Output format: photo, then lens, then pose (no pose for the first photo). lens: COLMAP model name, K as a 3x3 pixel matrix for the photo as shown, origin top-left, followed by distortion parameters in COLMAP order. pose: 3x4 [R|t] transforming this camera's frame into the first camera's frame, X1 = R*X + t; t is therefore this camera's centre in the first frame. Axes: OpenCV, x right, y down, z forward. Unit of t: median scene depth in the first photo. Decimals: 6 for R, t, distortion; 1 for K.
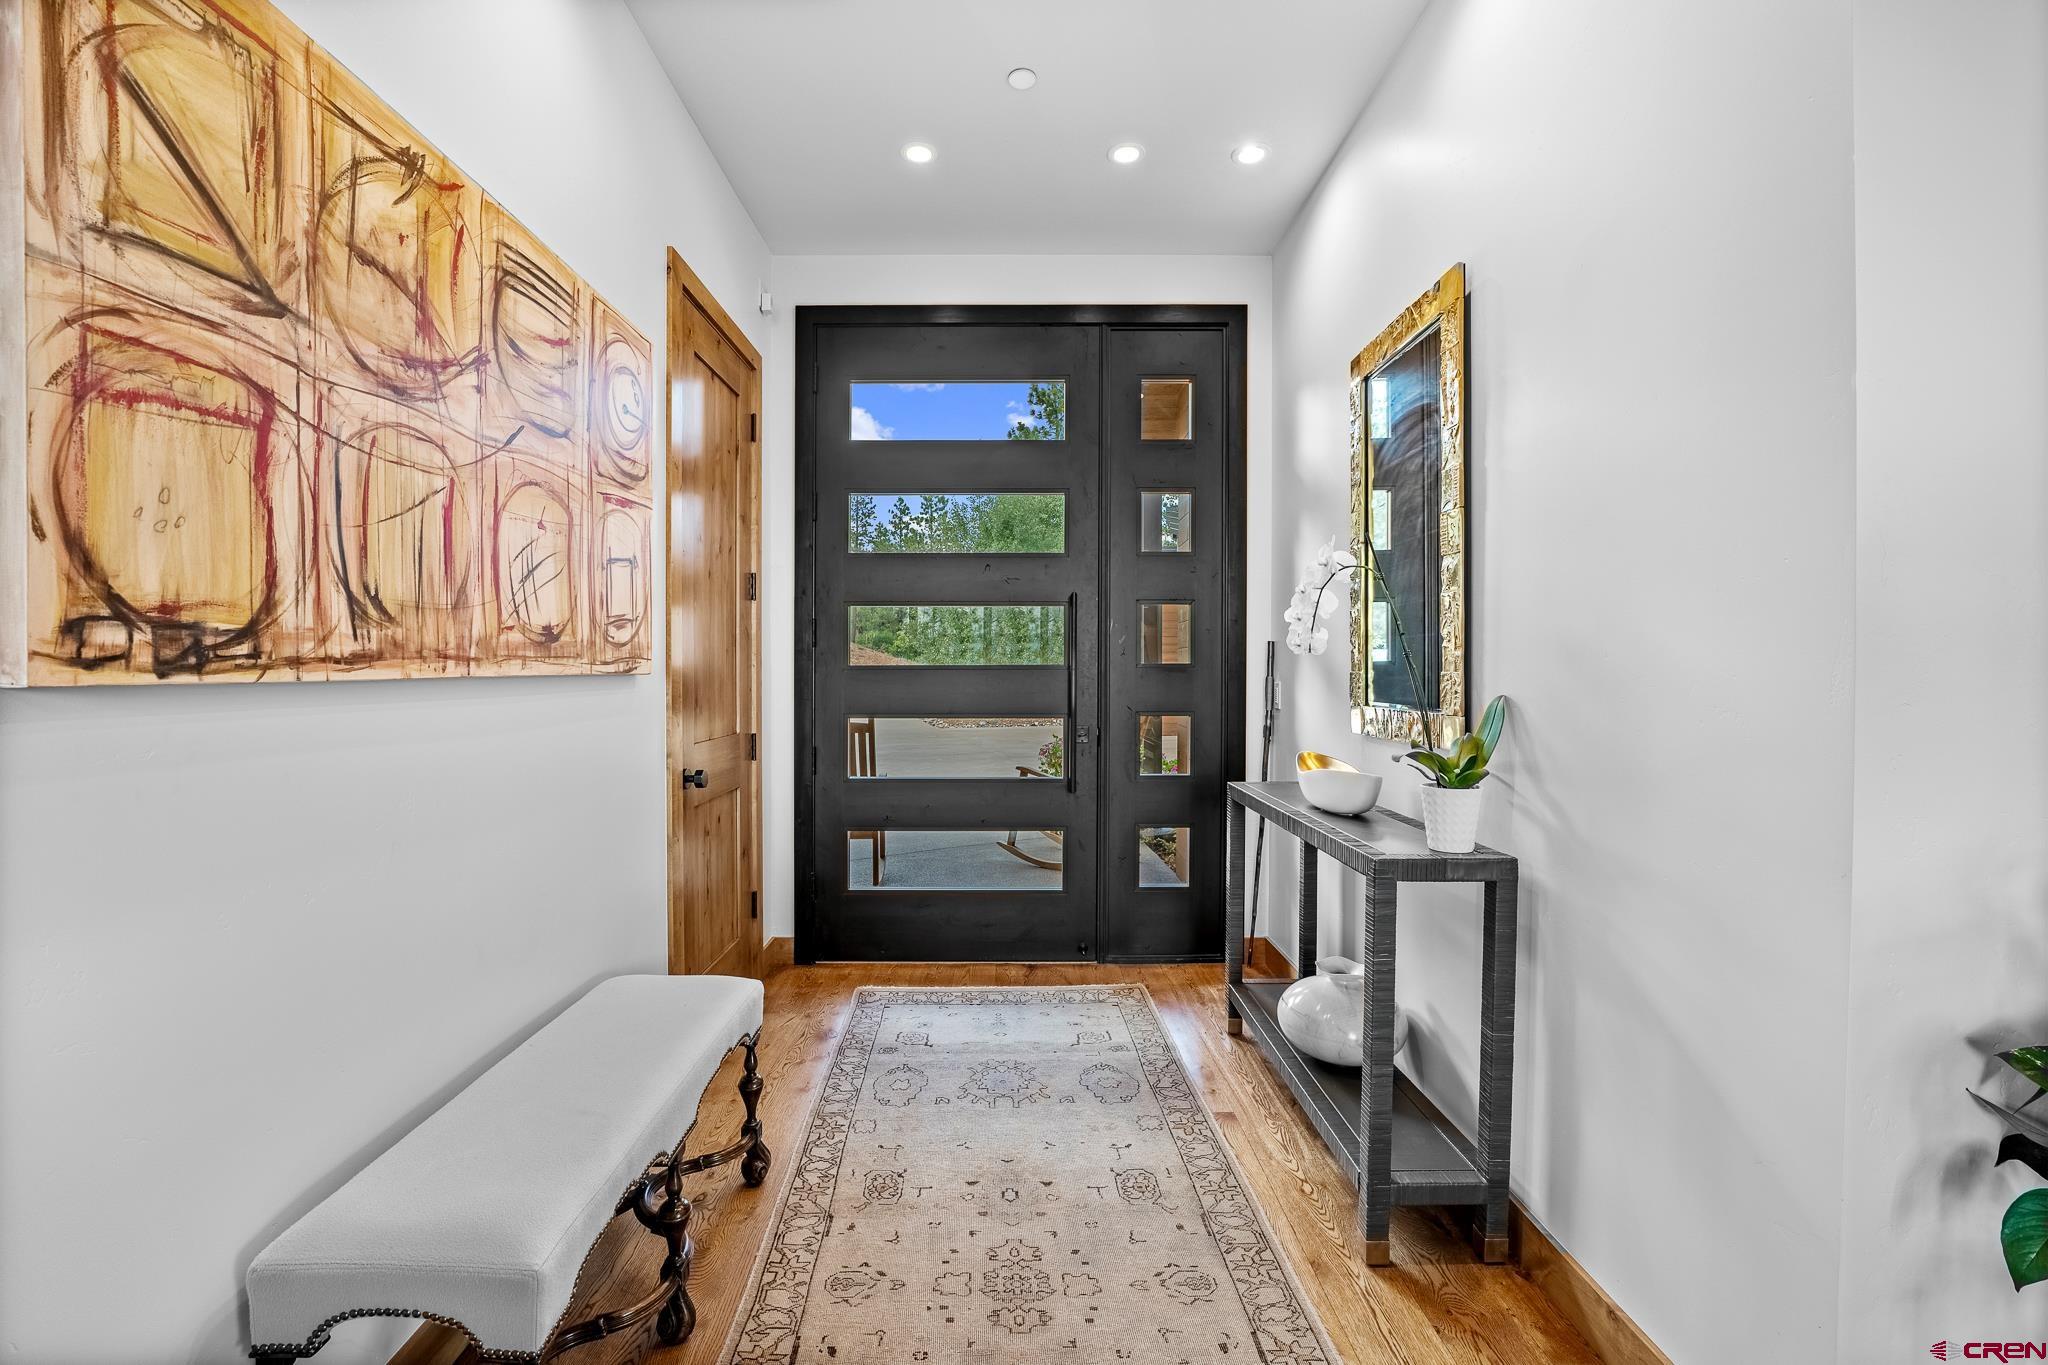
lens RADIAL K [[853.8, 0, 1017.5], [0, 853.8, 675.8], [0, 0, 1]] dist [-0.002202, 0.000002]
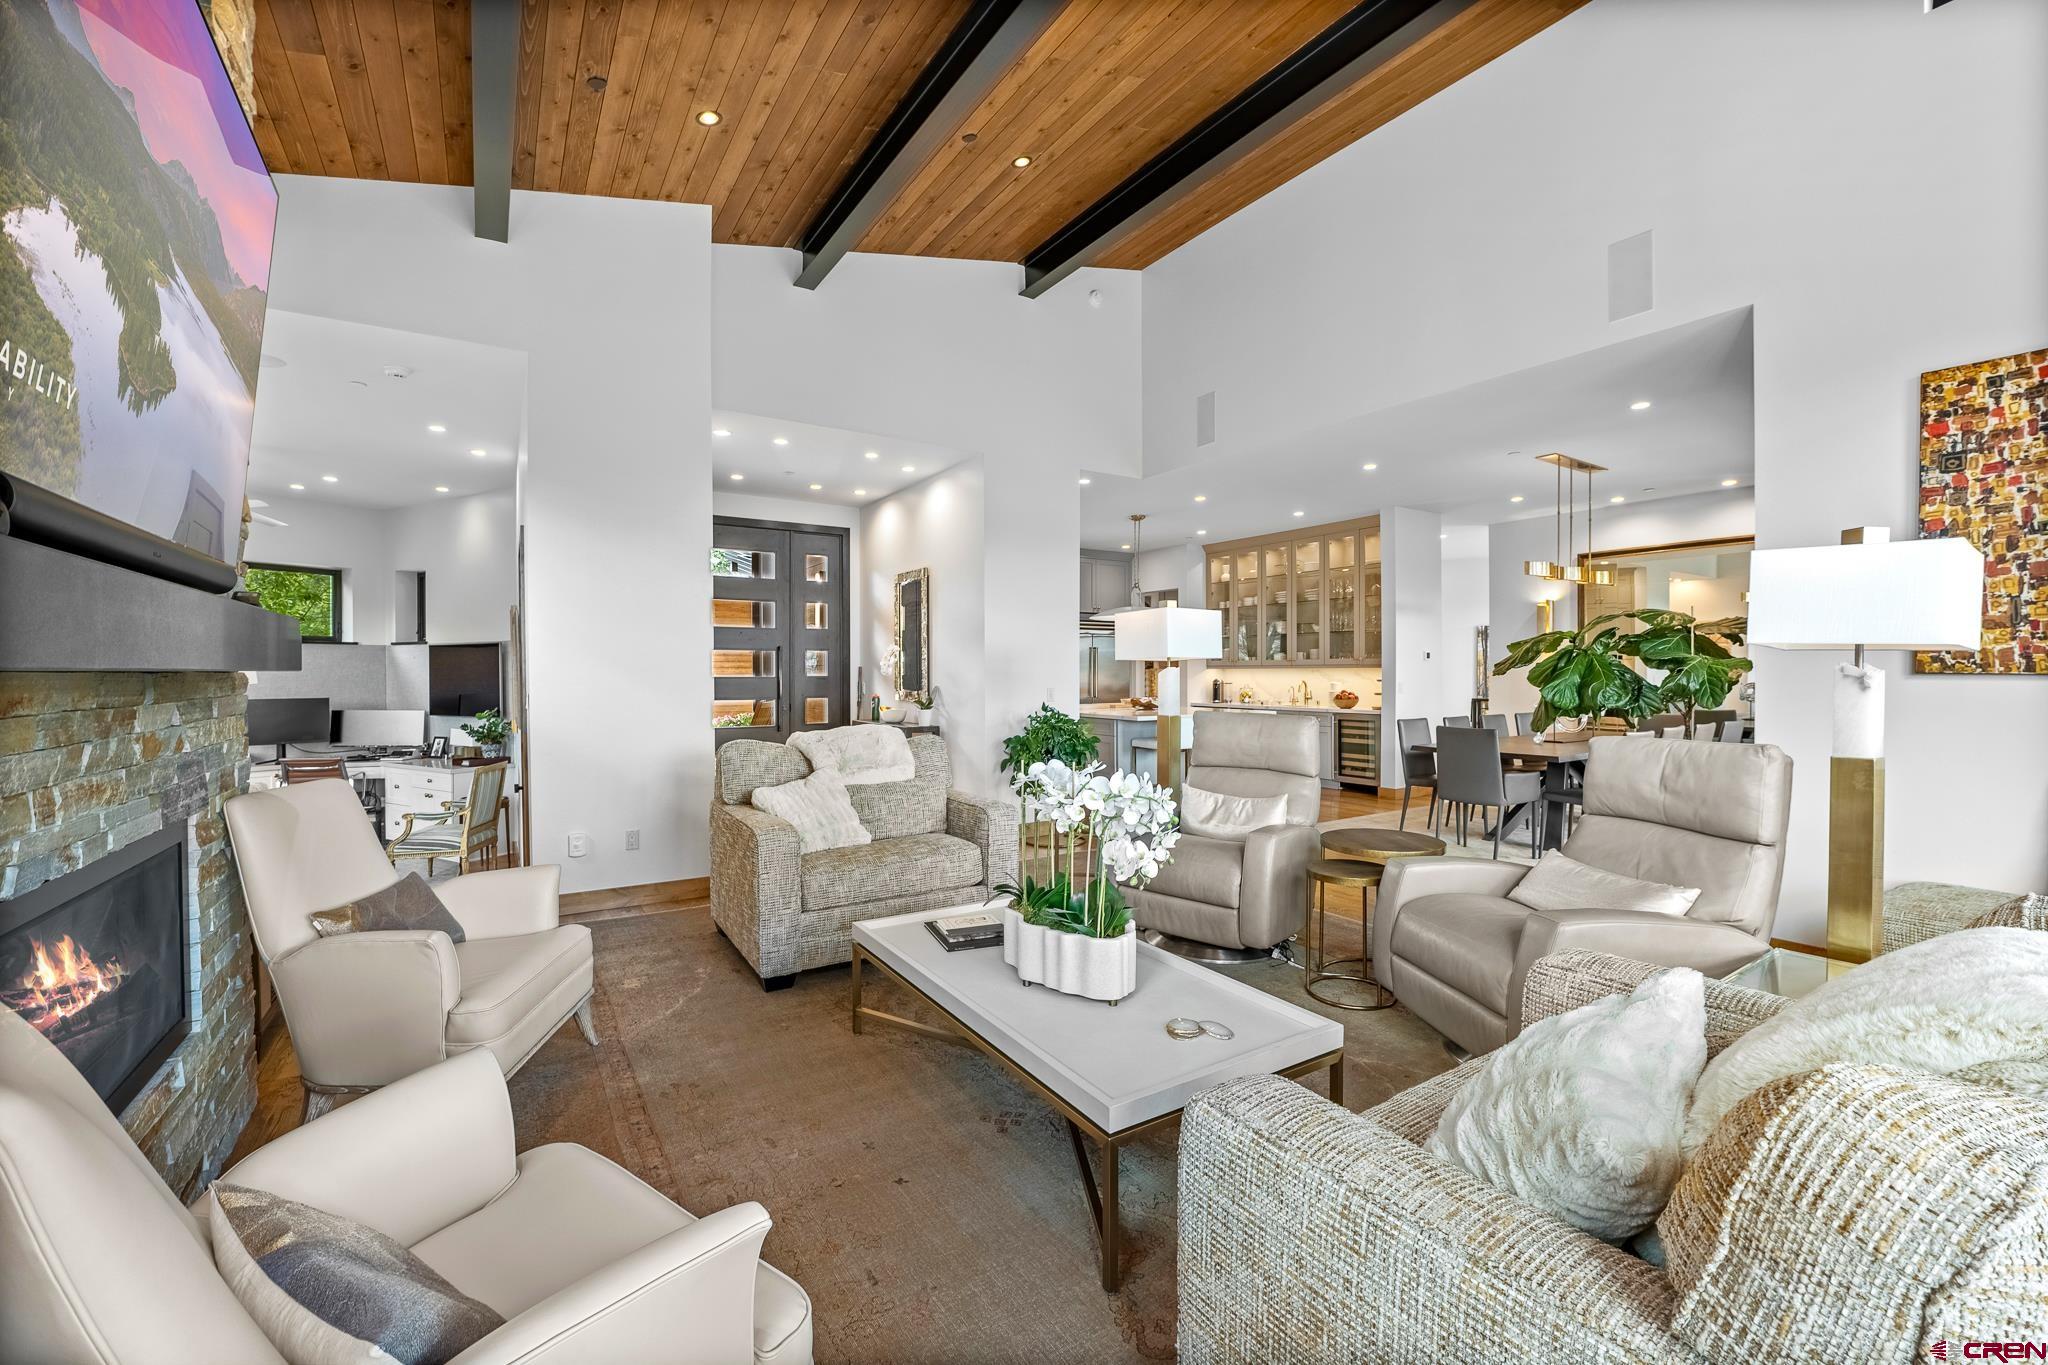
lens RADIAL K [[853.8, 0, 1022.2], [0, 853.8, 682.7], [0, 0, 1]] dist [-0.002202, 0.000002]
pose [[0.838660, -0.004665, 0.544635, -0.897588], [0.004970, 0.999987, 0.000913, 0.006360], [-0.544633, 0.001941, 0.838673, -1.818500]]
